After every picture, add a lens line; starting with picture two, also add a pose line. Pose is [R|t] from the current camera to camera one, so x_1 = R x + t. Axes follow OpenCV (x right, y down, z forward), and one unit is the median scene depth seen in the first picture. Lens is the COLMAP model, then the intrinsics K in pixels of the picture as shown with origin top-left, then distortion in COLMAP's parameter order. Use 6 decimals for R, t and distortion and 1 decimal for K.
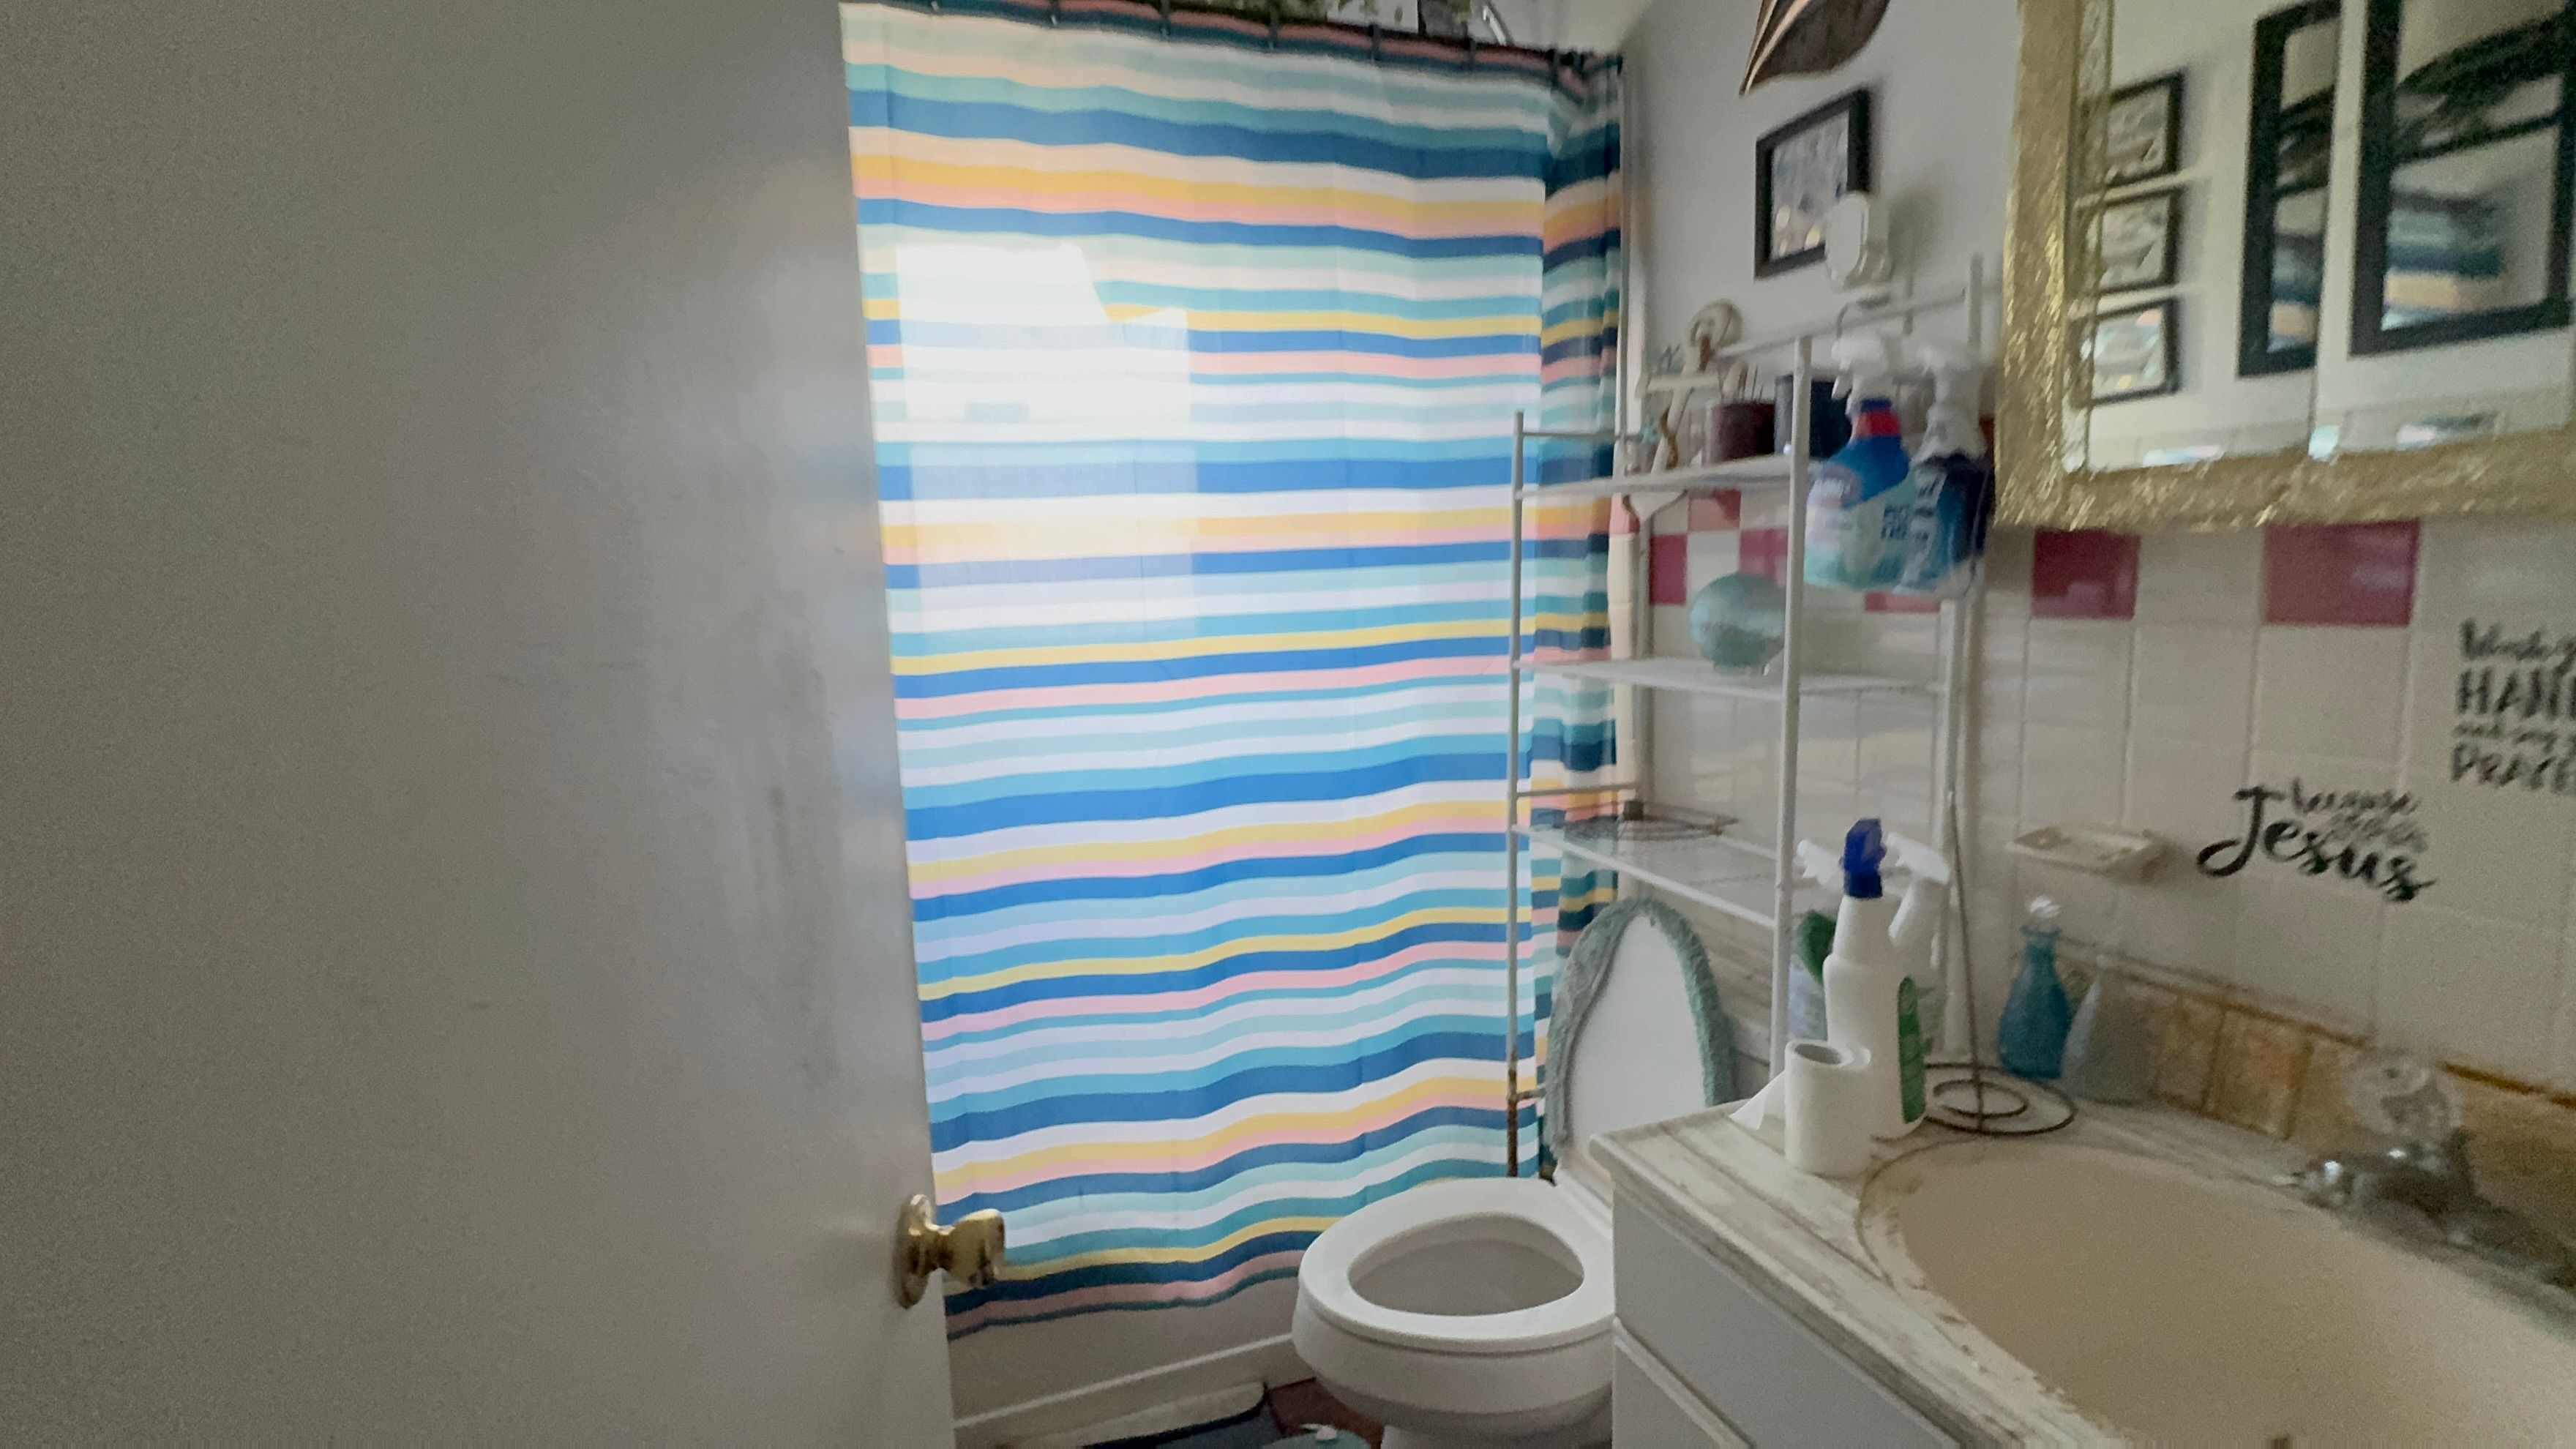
lens RADIAL K [[1172.4, 0, 1280.5], [0, 1172.4, 719.4], [0, 0, 1]] dist [-0.001440, 0.000466]
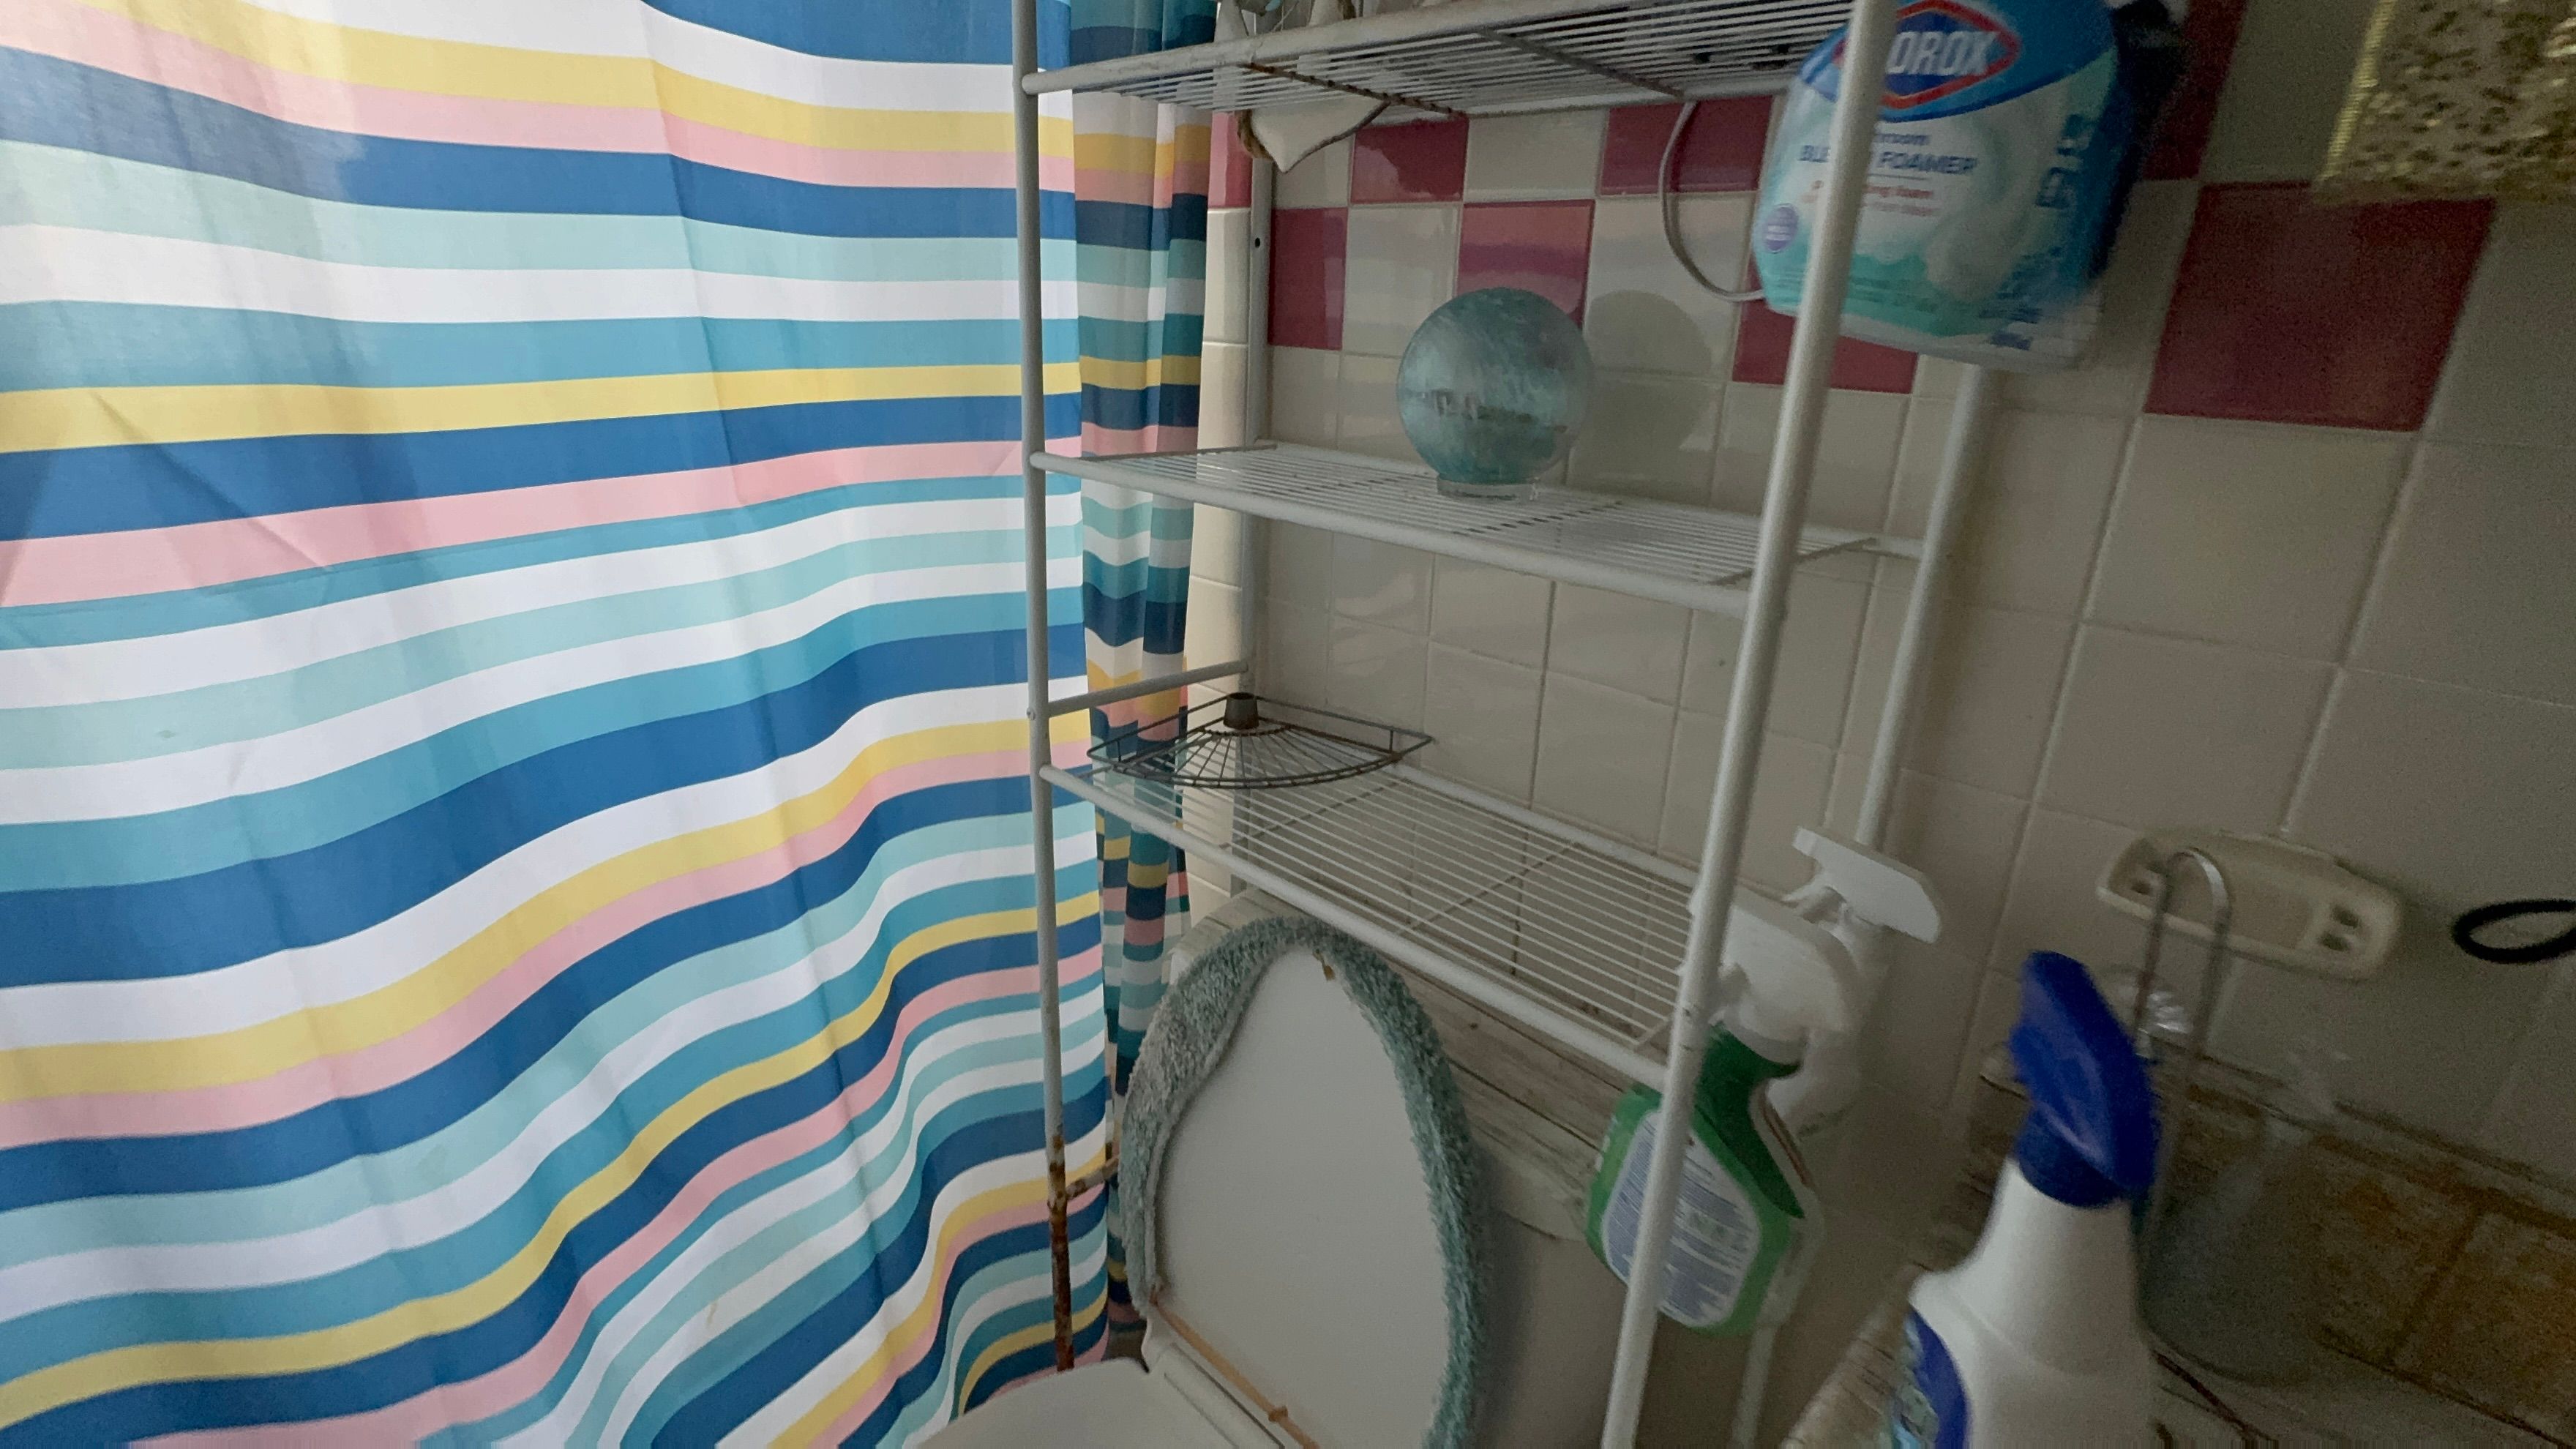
lens RADIAL K [[1156.3, 0, 1250.2], [0, 1156.3, 733.0], [0, 0, 1]] dist [0.001119, 0.000395]
pose [[0.907964, -0.095689, 0.407977, 0.091154], [-0.001812, 0.972674, 0.232170, -0.062592], [-0.419045, -0.211541, 0.882979, 0.649529]]
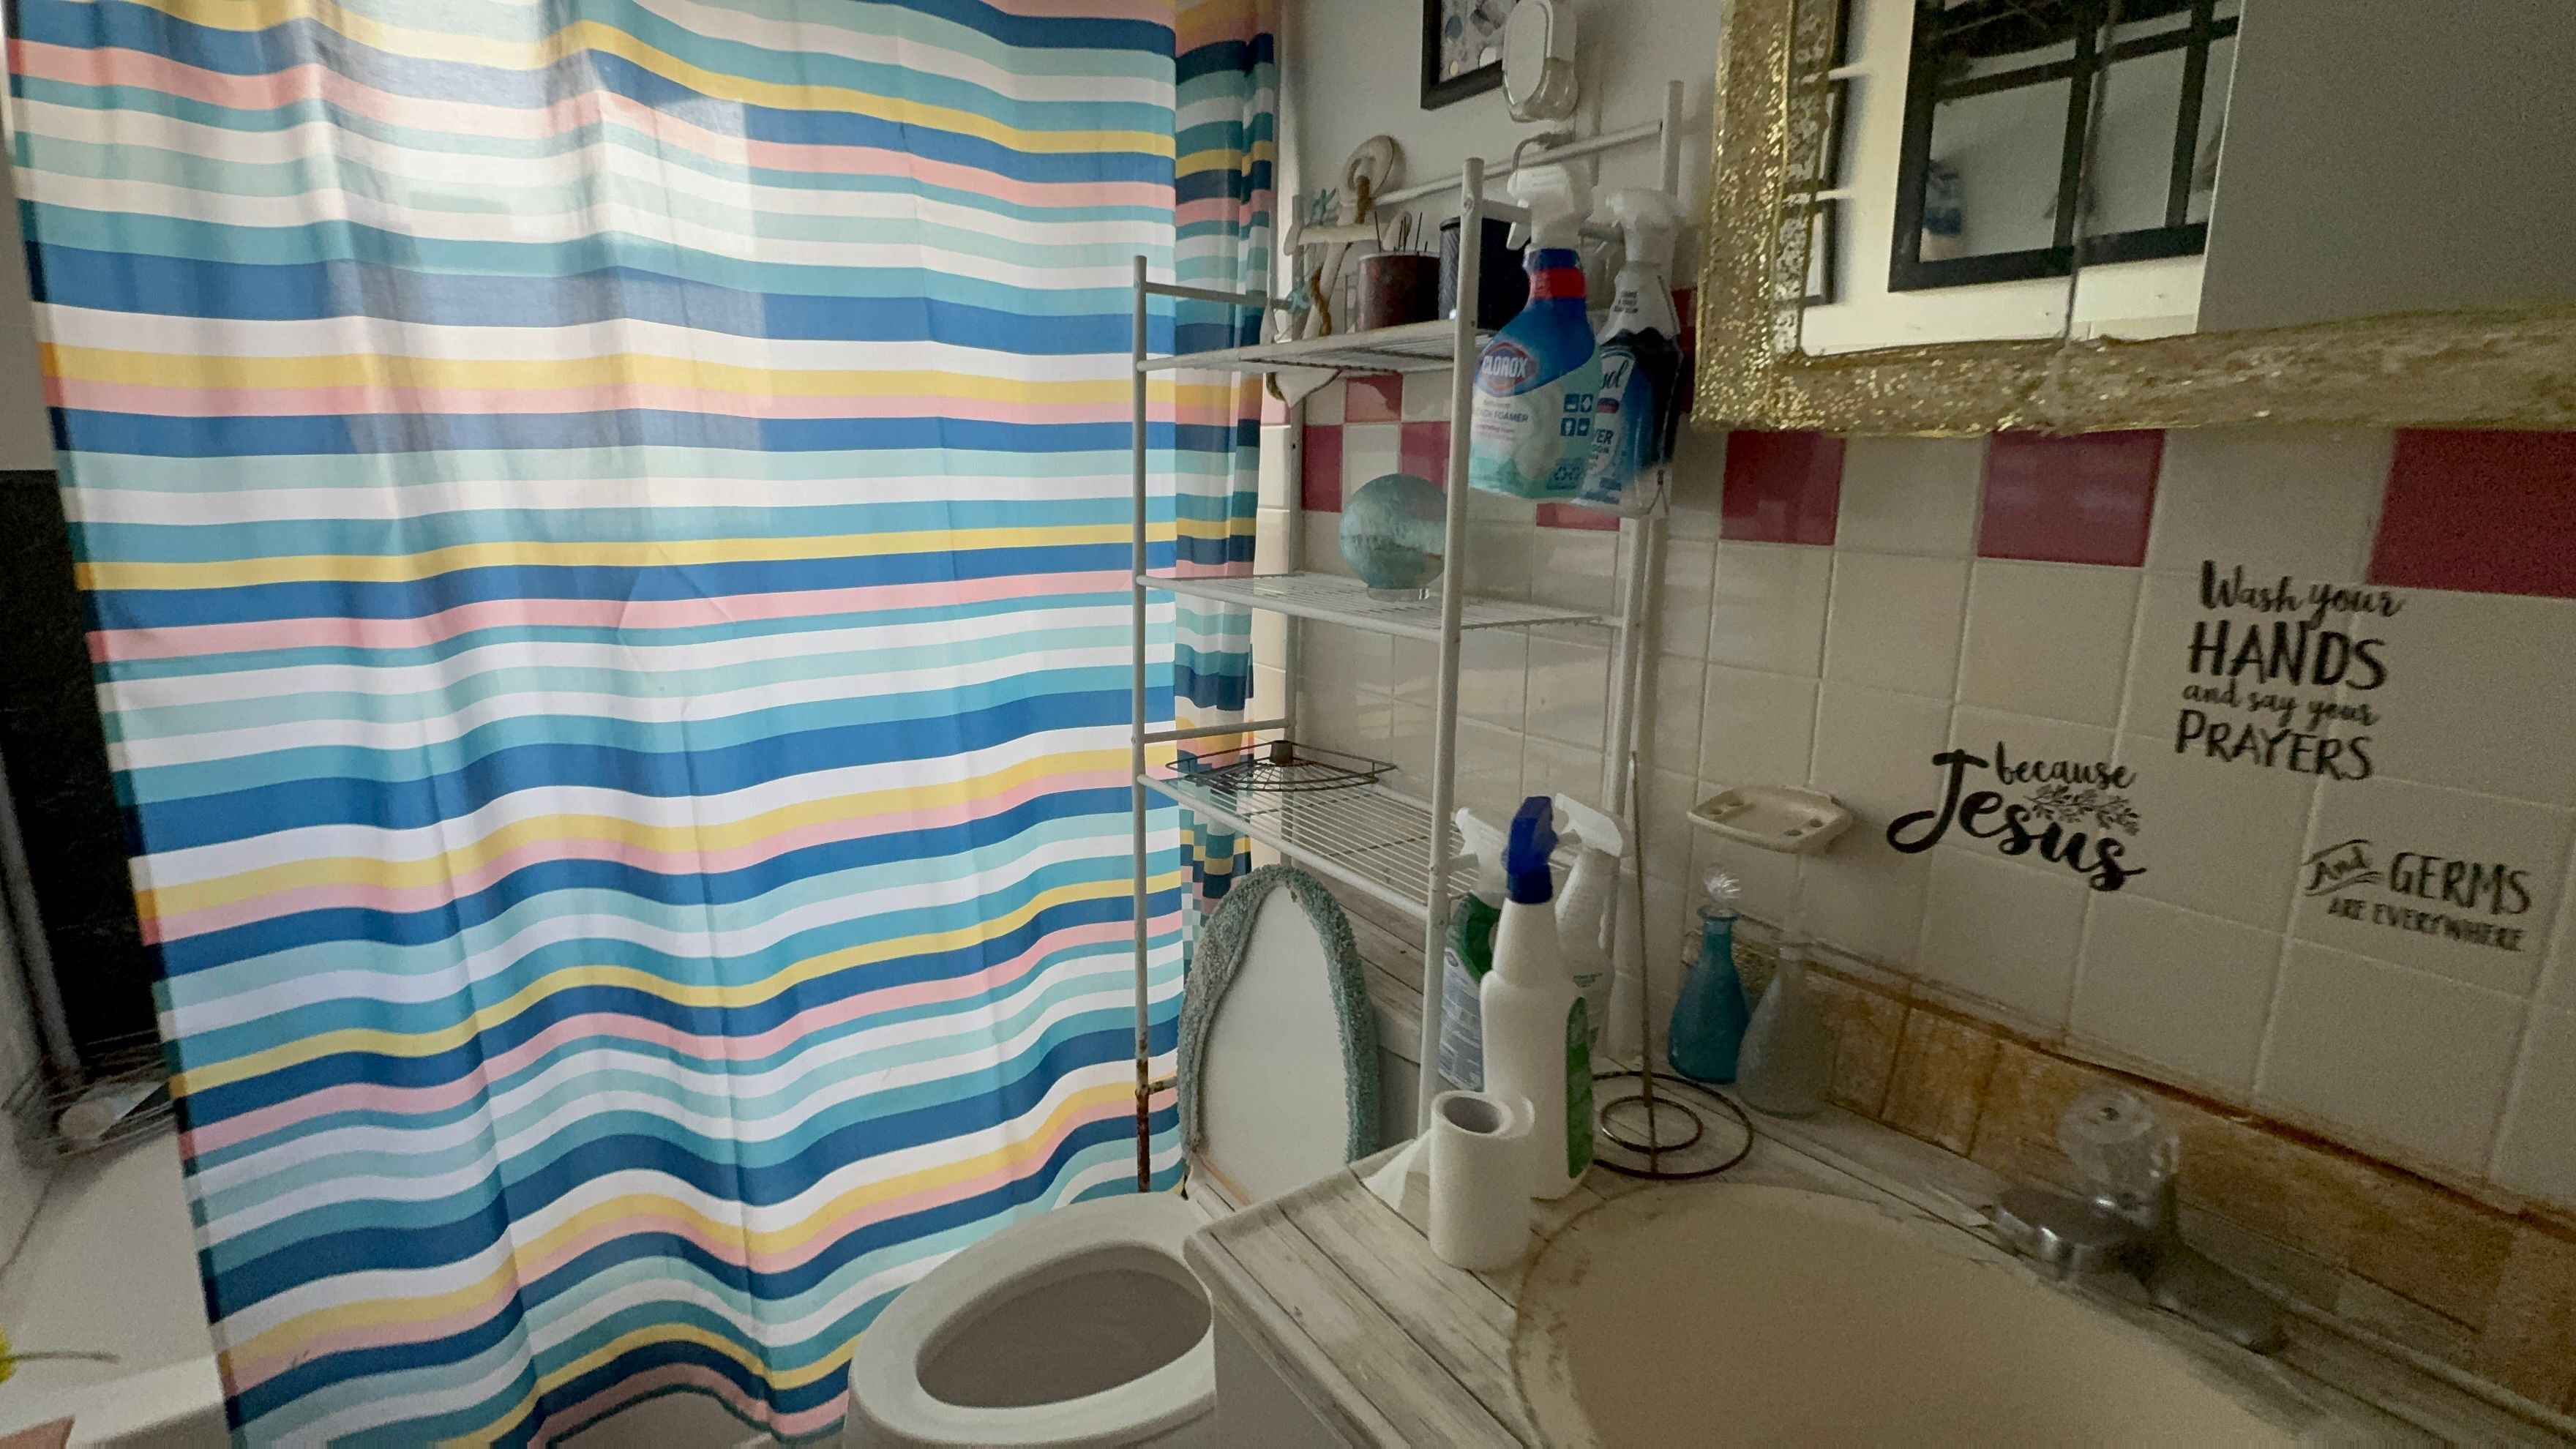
lens RADIAL K [[1172.4, 0, 1280.5], [0, 1172.4, 719.4], [0, 0, 1]] dist [-0.001440, 0.000466]
pose [[0.967488, -0.016556, 0.252374, 0.114804], [-0.005339, 0.996296, 0.085825, -0.027172], [-0.252860, -0.084382, 0.963816, 0.242082]]
